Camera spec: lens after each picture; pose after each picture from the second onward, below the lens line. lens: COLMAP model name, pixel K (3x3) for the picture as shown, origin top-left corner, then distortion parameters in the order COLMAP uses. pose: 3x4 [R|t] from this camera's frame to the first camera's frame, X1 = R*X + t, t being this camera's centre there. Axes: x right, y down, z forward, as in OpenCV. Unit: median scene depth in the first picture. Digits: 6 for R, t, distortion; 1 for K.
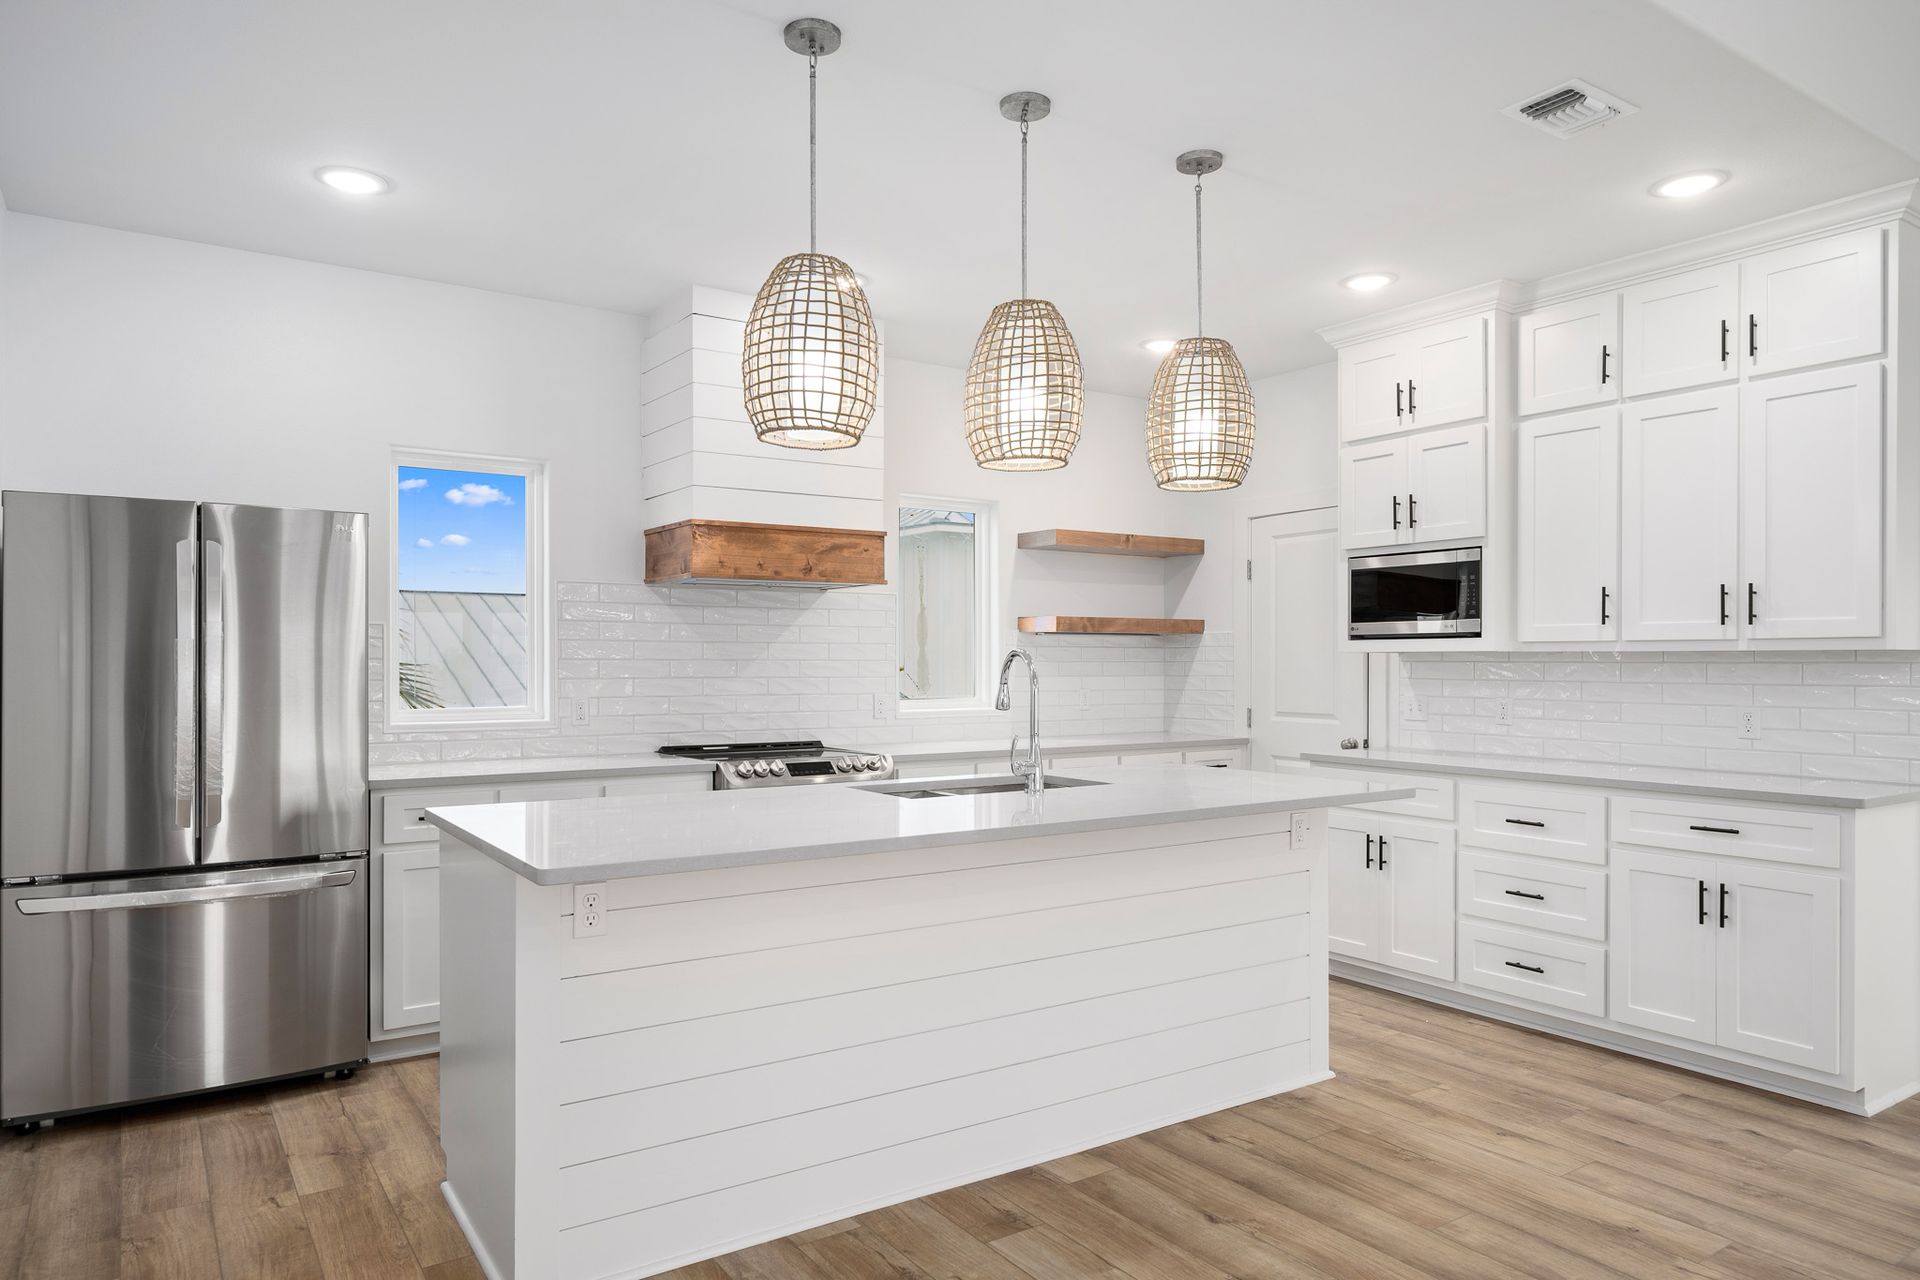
lens RADIAL K [[1242.4, 0, 961.7], [0, 1242.4, 652.0], [0, 0, 1]] dist [0.045003, -0.014623]
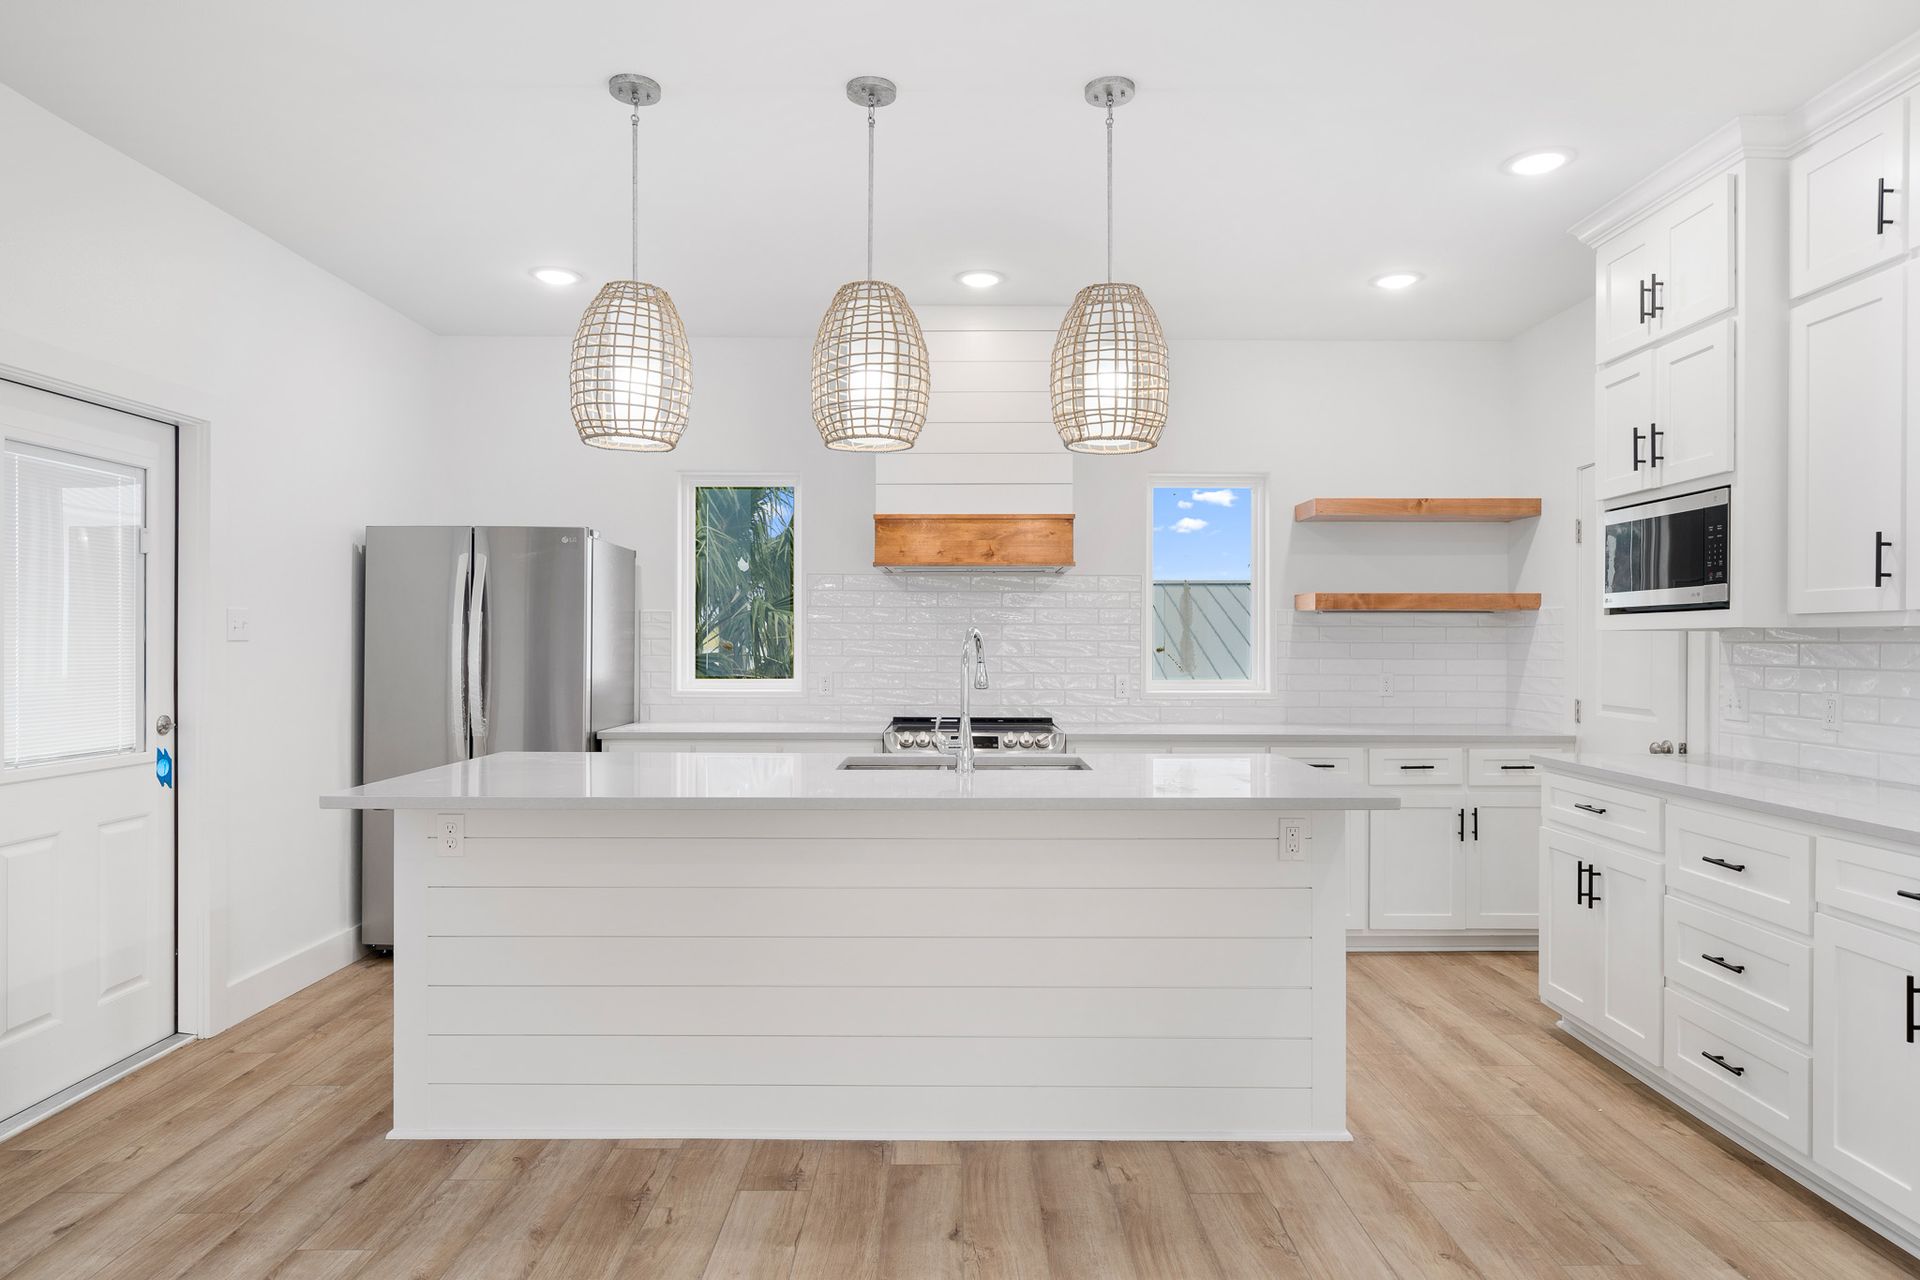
lens RADIAL K [[1140.4, 0, 957.6], [0, 1140.4, 639.9], [0, 0, 1]] dist [0.005096, 0.002998]
pose [[0.819613, -0.000352, -0.572918, 0.419582], [0.001963, 0.999996, 0.002194, 0.004203], [0.572915, -0.002923, 0.819610, 0.186855]]
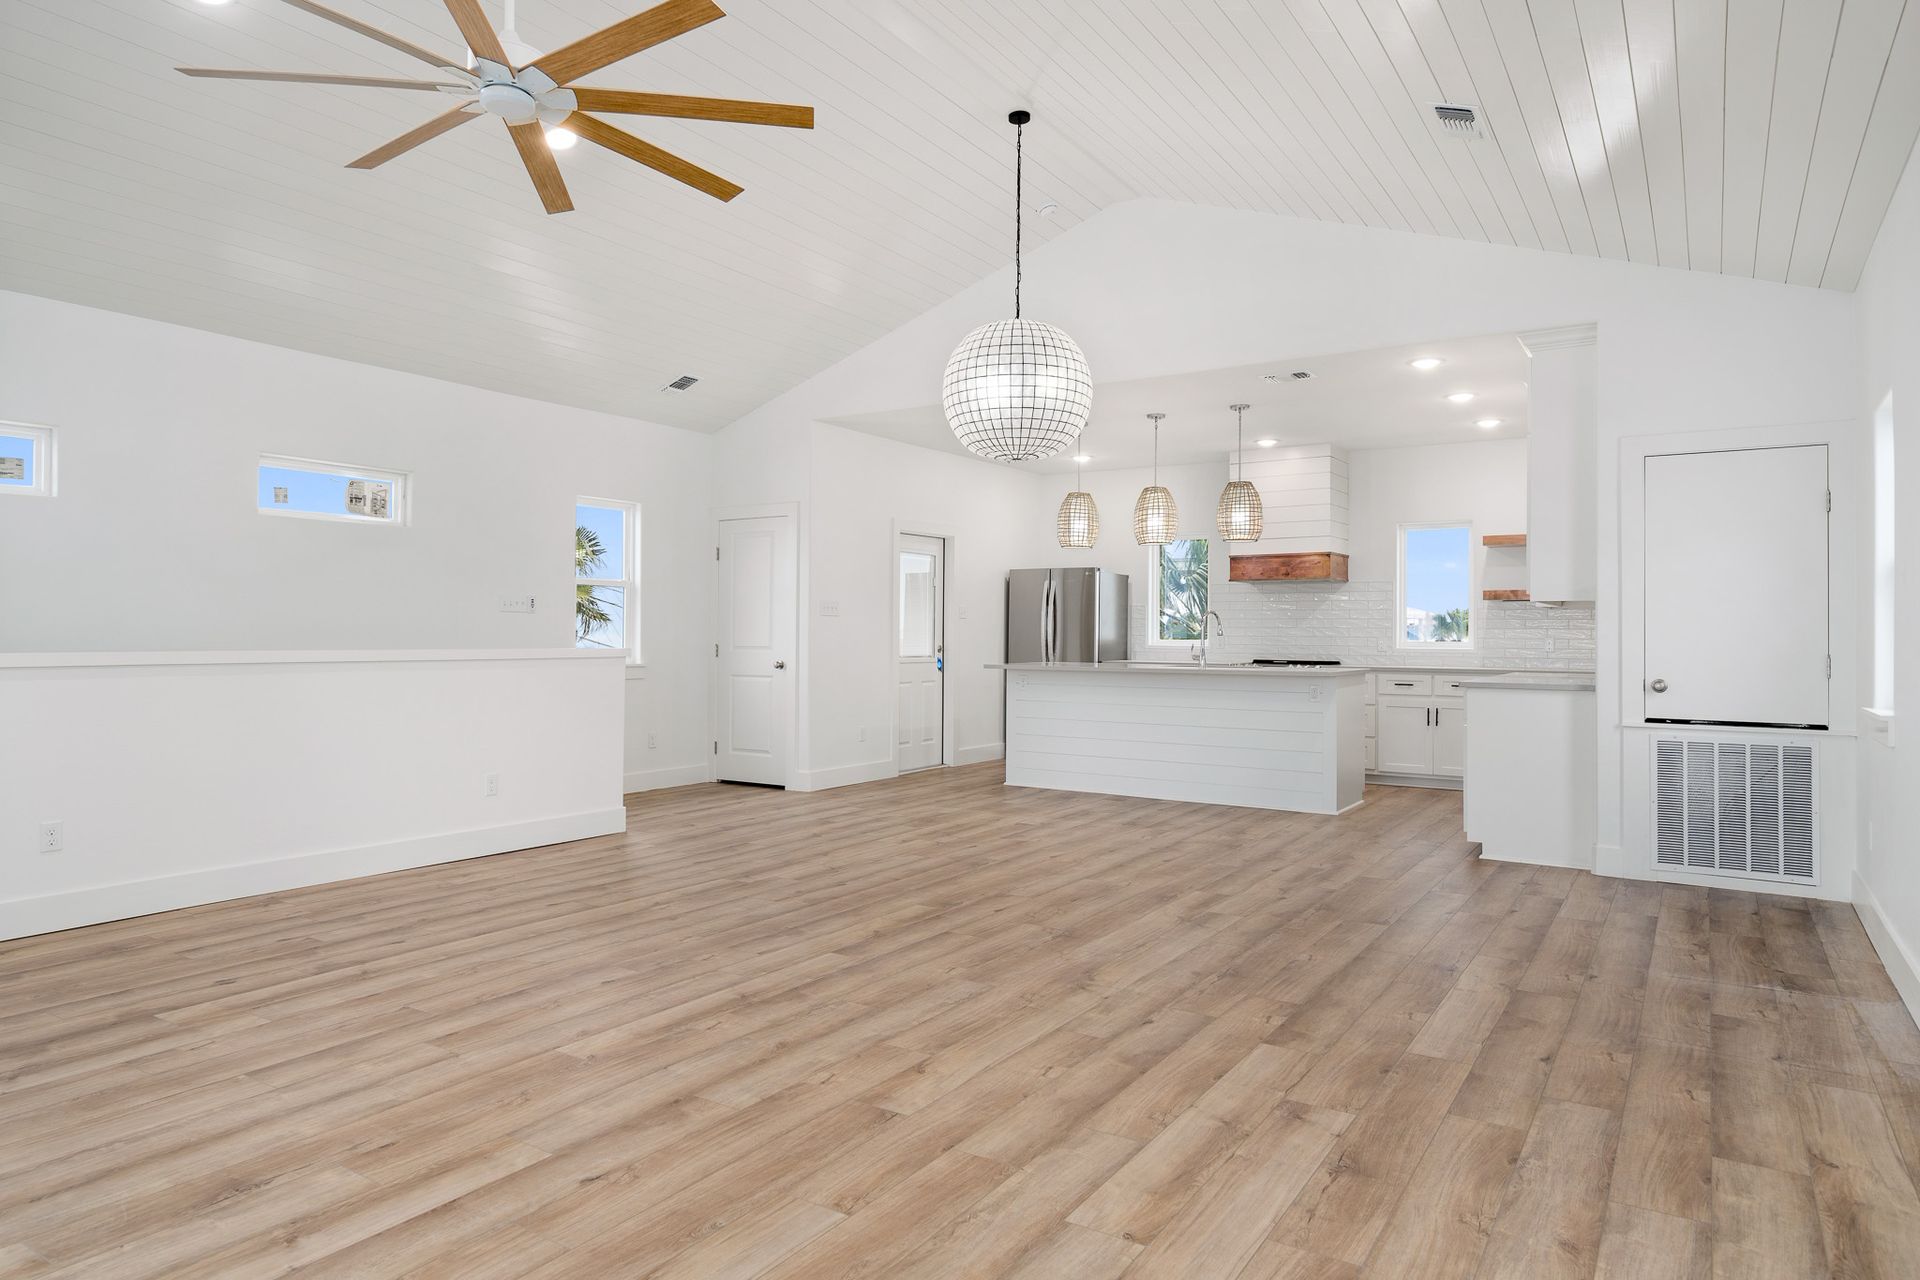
lens RADIAL K [[1140.4, 0, 931.4], [0, 1140.4, 630.7], [0, 0, 1]] dist [0.005096, 0.002998]
pose [[0.356462, -0.000726, -0.934309, 1.470780], [0.002184, 0.999998, 0.000057, 0.027347], [0.934307, -0.002061, 0.356463, -0.240035]]
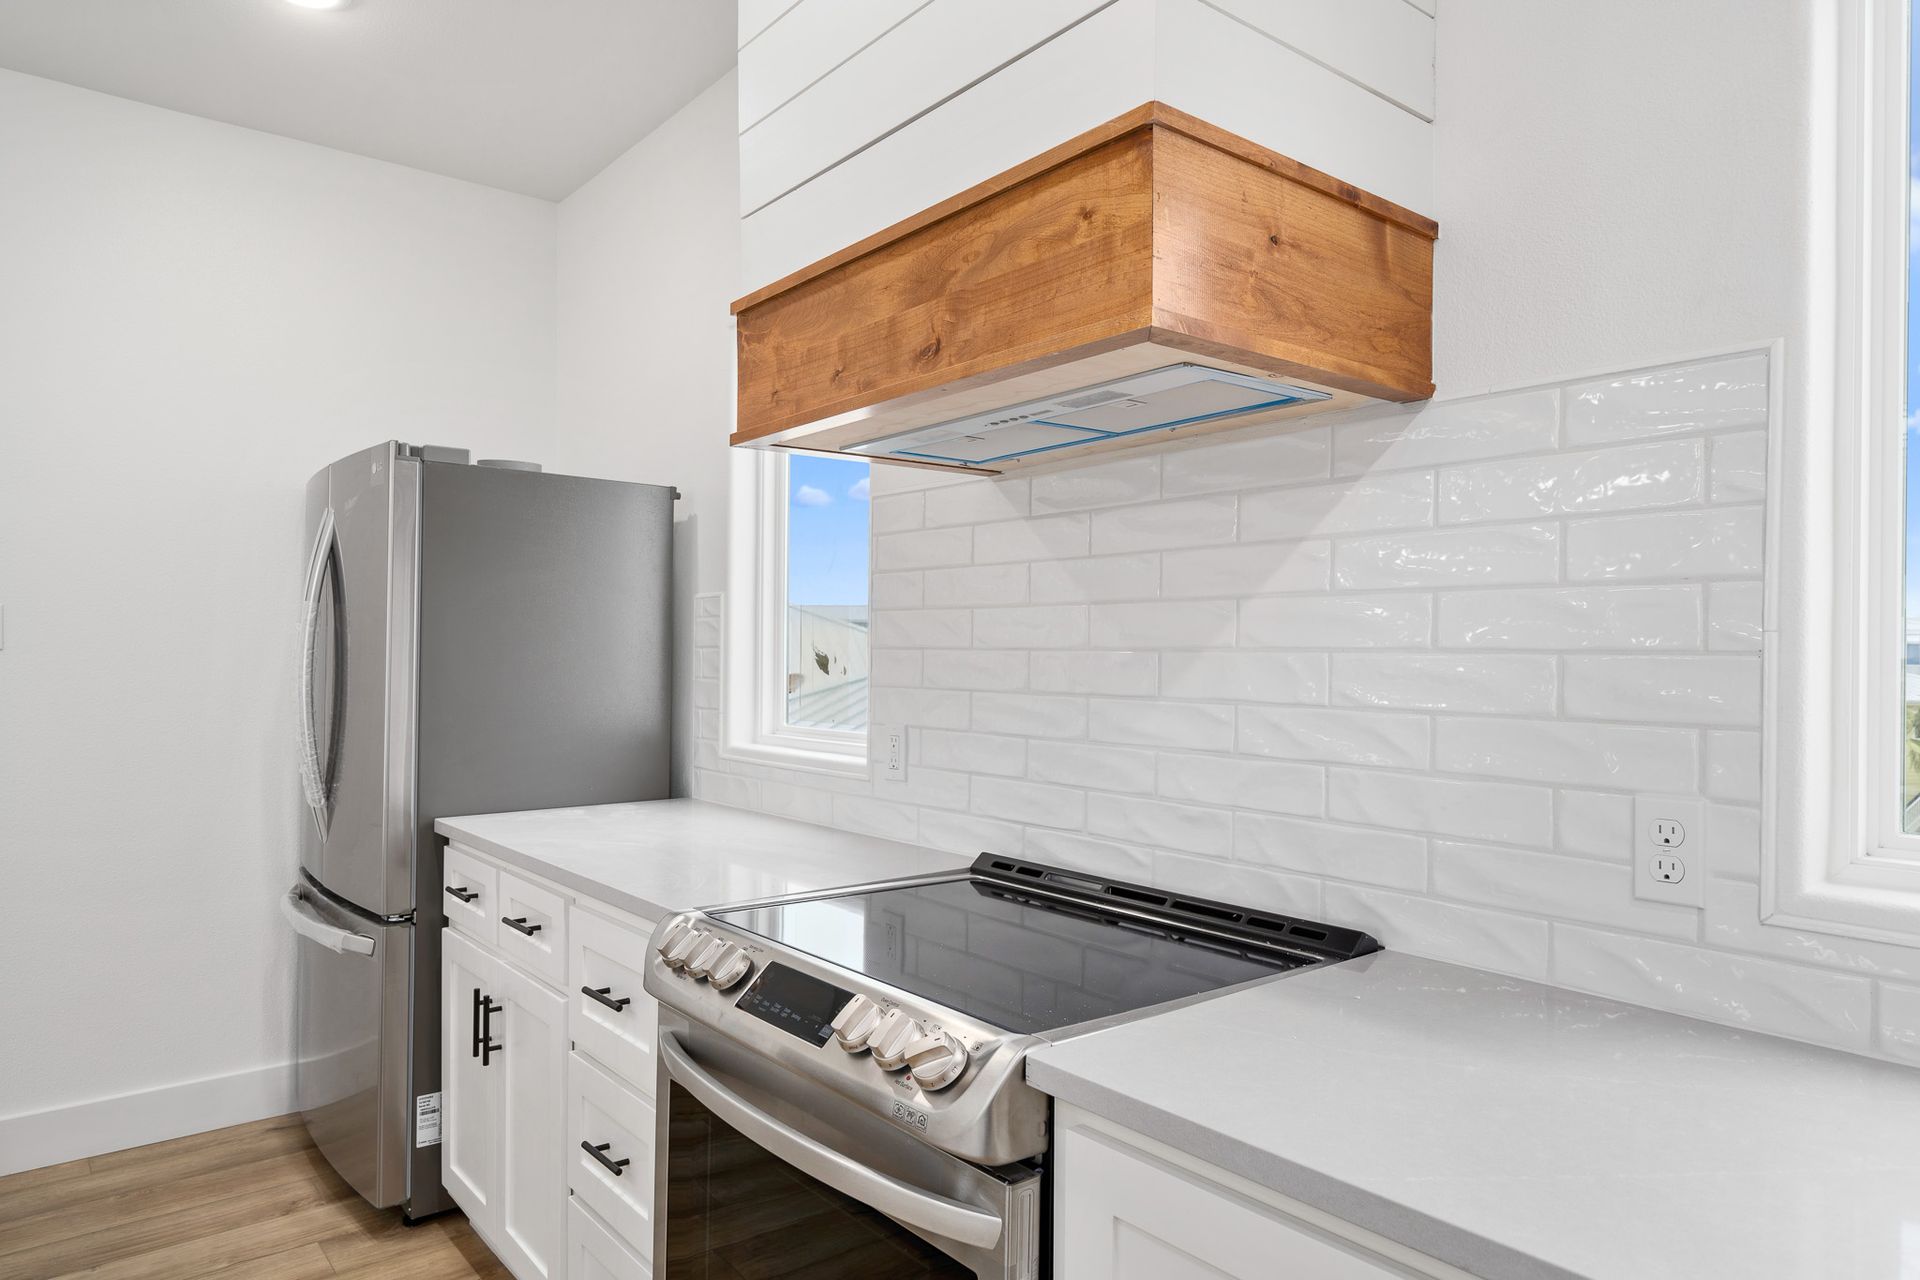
lens RADIAL K [[1203.0, 0, 929.3], [0, 1203.0, 651.8], [0, 0, 1]] dist [-0.002142, -0.004238]
pose [[0.064807, 0.000098, -0.997898, 0.174750], [0.000320, 1.000000, 0.000119, 0.007556], [0.997898, -0.000327, 0.064807, 0.995068]]
